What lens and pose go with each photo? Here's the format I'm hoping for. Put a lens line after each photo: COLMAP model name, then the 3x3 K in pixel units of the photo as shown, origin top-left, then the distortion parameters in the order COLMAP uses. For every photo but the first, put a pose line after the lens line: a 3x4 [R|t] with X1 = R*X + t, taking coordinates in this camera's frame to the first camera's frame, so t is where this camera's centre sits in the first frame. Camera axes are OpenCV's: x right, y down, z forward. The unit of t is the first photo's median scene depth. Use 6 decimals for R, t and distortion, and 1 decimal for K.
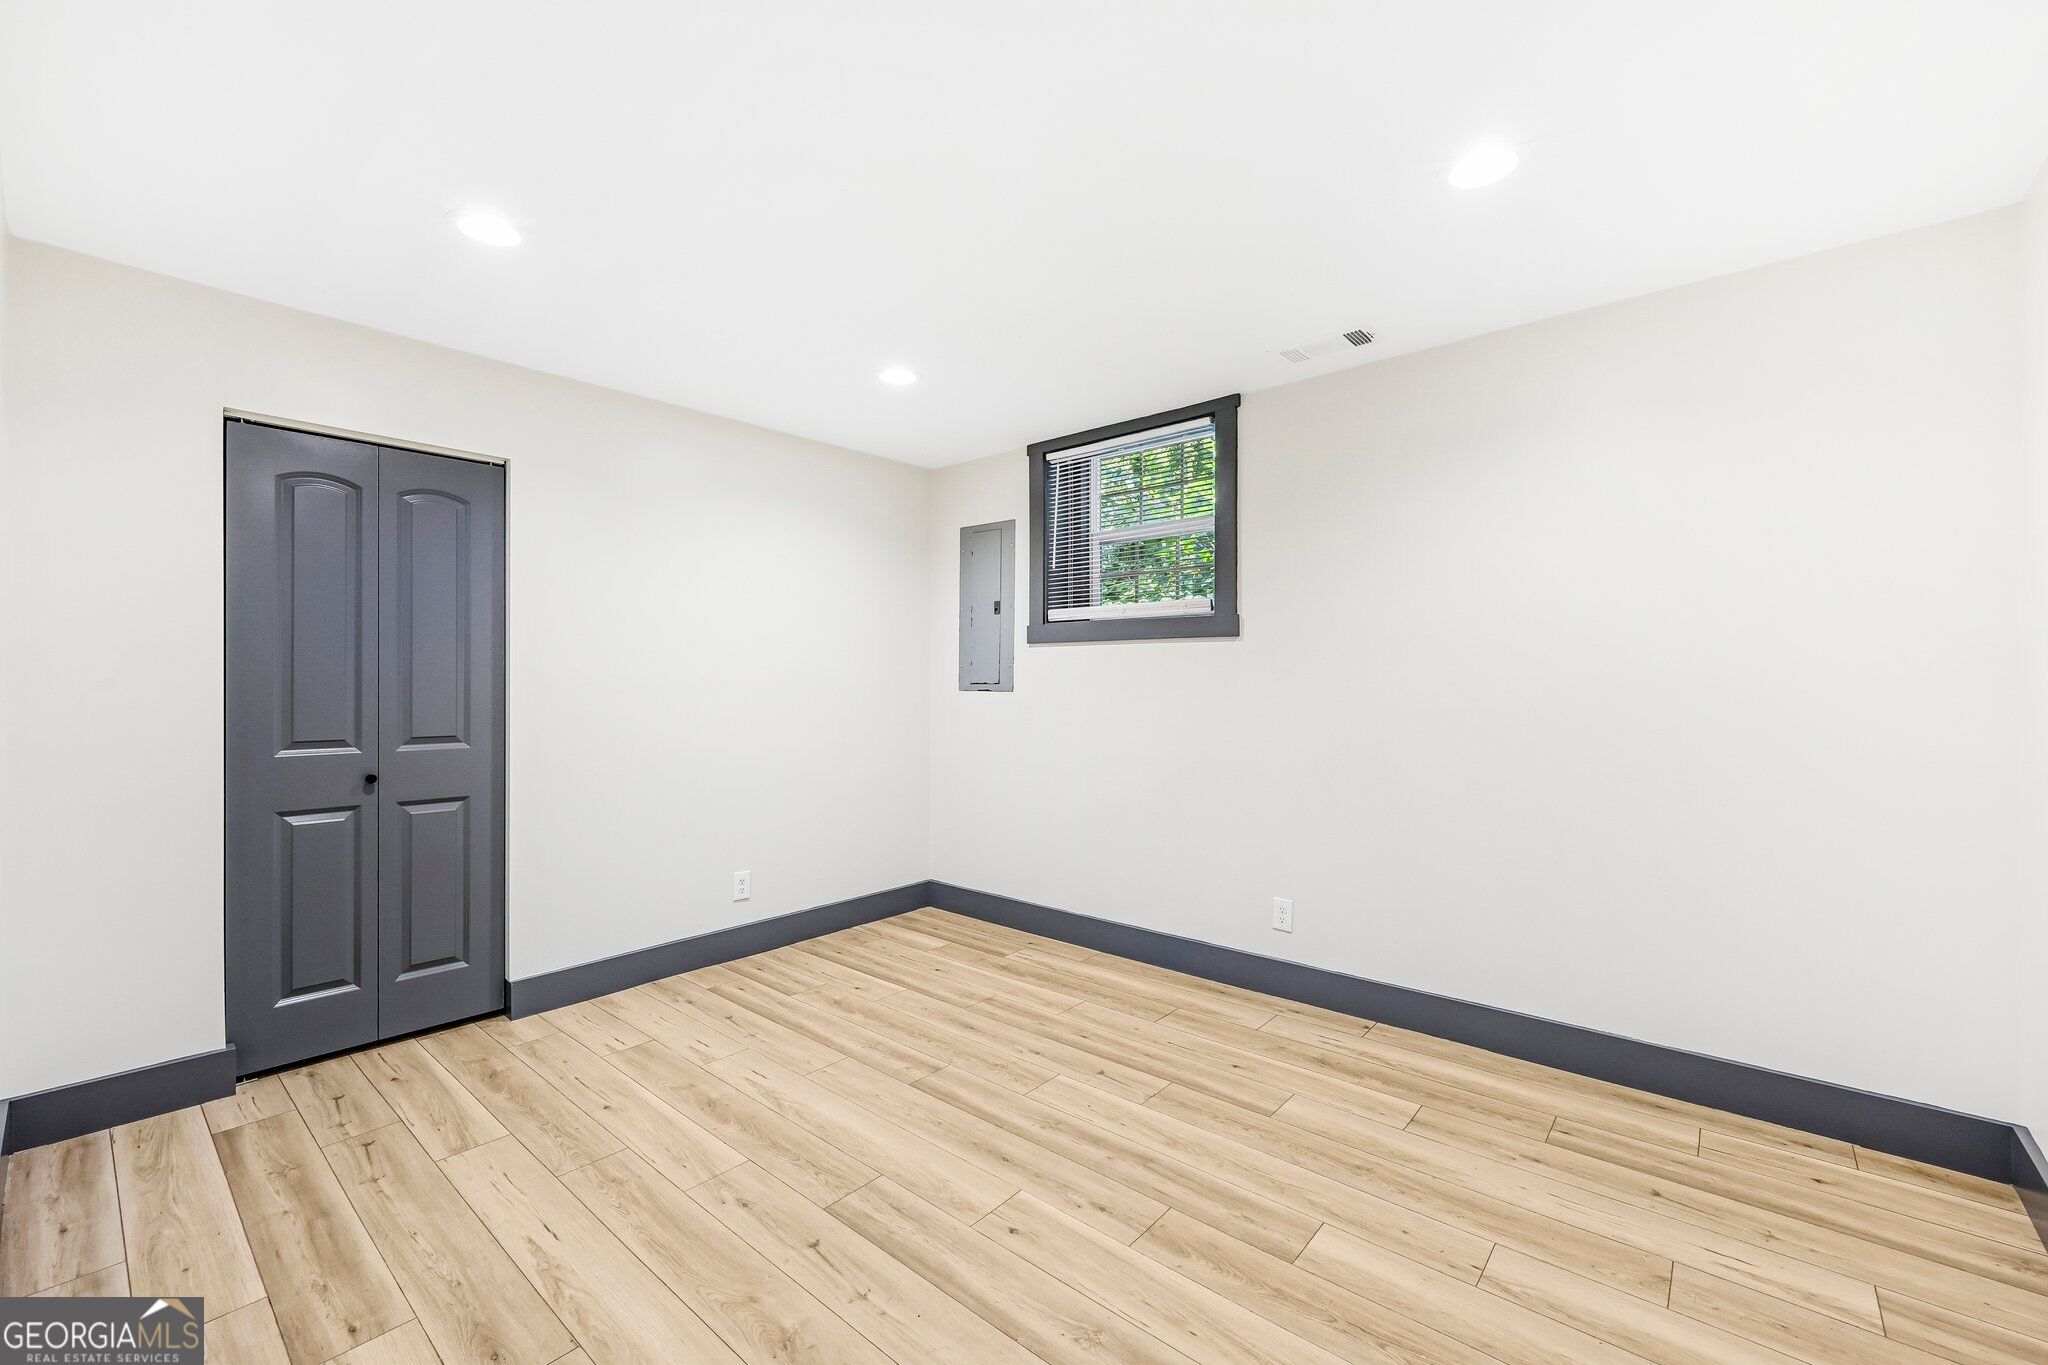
lens RADIAL K [[822.9, 0, 1022.5], [0, 822.9, 688.0], [0, 0, 1]] dist [-0.000424, -0.000070]
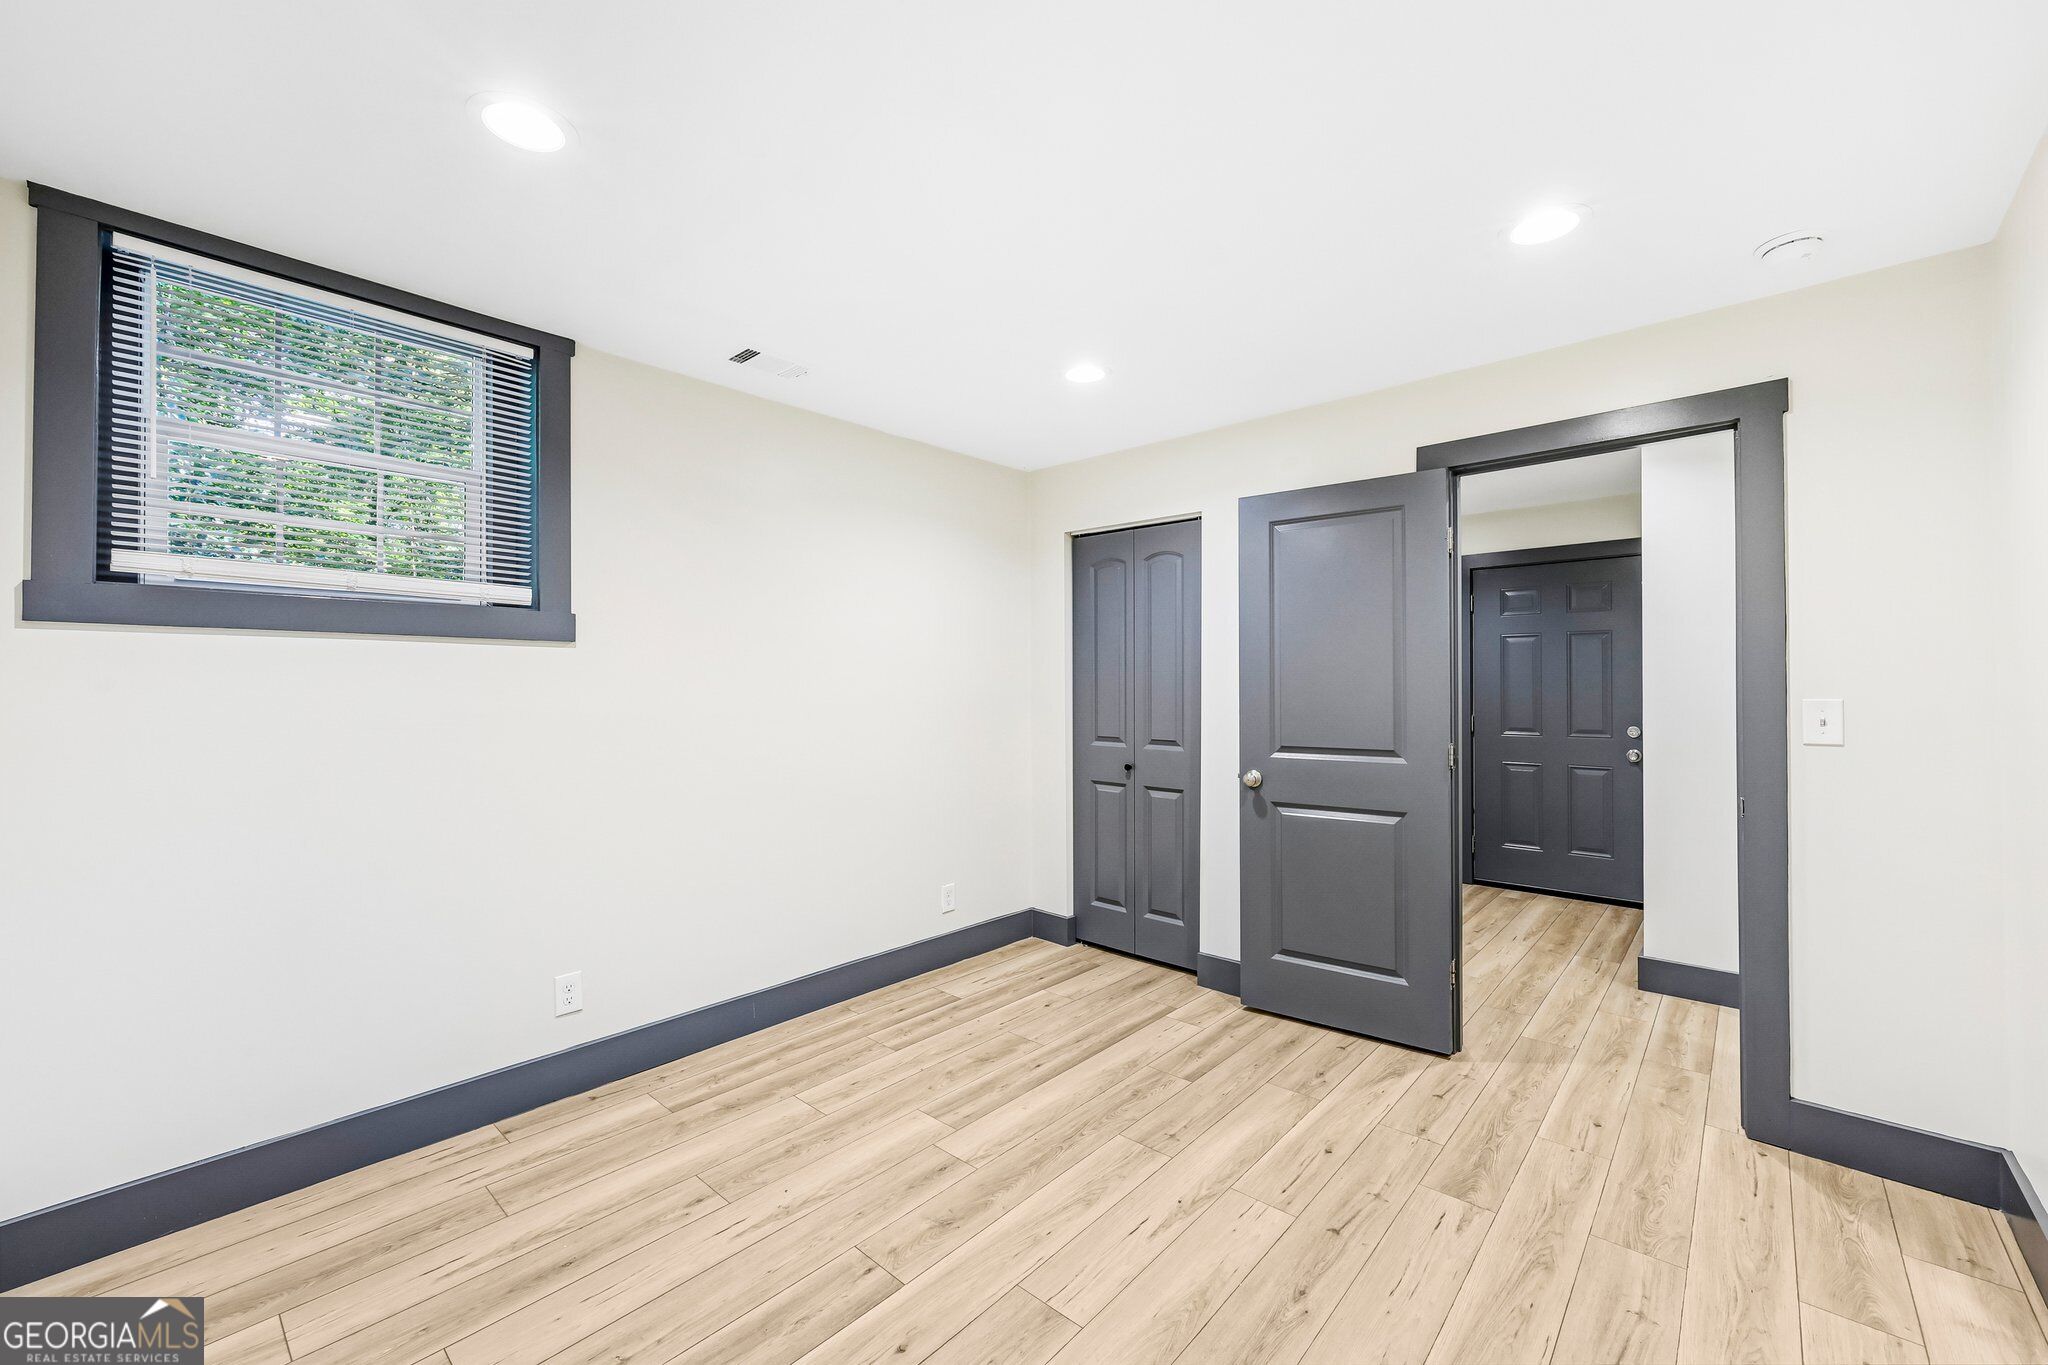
lens RADIAL K [[853.3, 0, 1018.4], [0, 853.3, 679.4], [0, 0, 1]] dist [0.000267, -0.000205]
pose [[-0.001477, 0.012265, 0.999924, -0.910062], [0.018461, 0.999755, -0.012235, -0.007282], [-0.999828, 0.018441, -0.001703, 0.895320]]
